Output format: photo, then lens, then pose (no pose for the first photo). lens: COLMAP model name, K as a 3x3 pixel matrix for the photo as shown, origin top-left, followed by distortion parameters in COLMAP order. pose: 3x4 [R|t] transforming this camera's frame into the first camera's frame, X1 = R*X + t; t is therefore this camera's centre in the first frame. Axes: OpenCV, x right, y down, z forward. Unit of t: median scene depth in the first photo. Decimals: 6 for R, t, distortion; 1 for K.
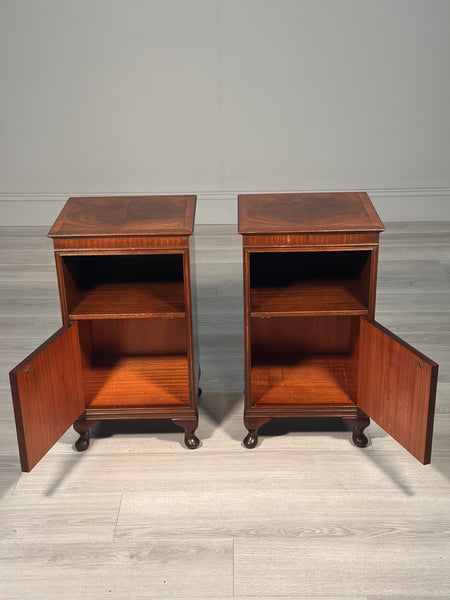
lens RADIAL K [[832.8, 0, 225.0], [0, 832.8, 300.0], [0, 0, 1]] dist [0.193768, -0.332991]
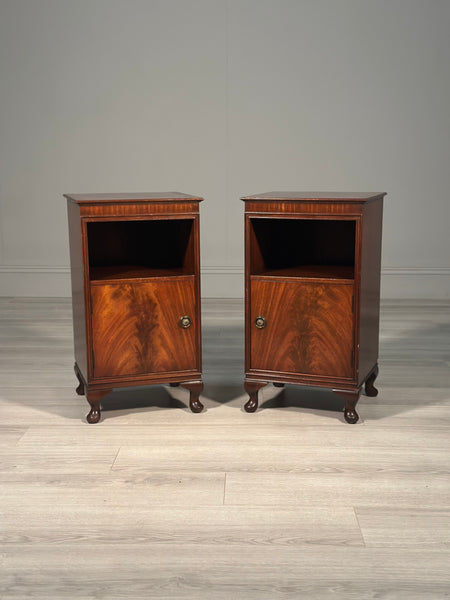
lens RADIAL K [[832.8, 0, 225.0], [0, 832.8, 300.0], [0, 0, 1]] dist [0.193768, -0.332991]
pose [[0.999728, 0.017979, -0.014823, 0.019888], [-0.020866, 0.973893, -0.226046, 0.300346], [0.010372, 0.226294, 0.974004, -0.046311]]
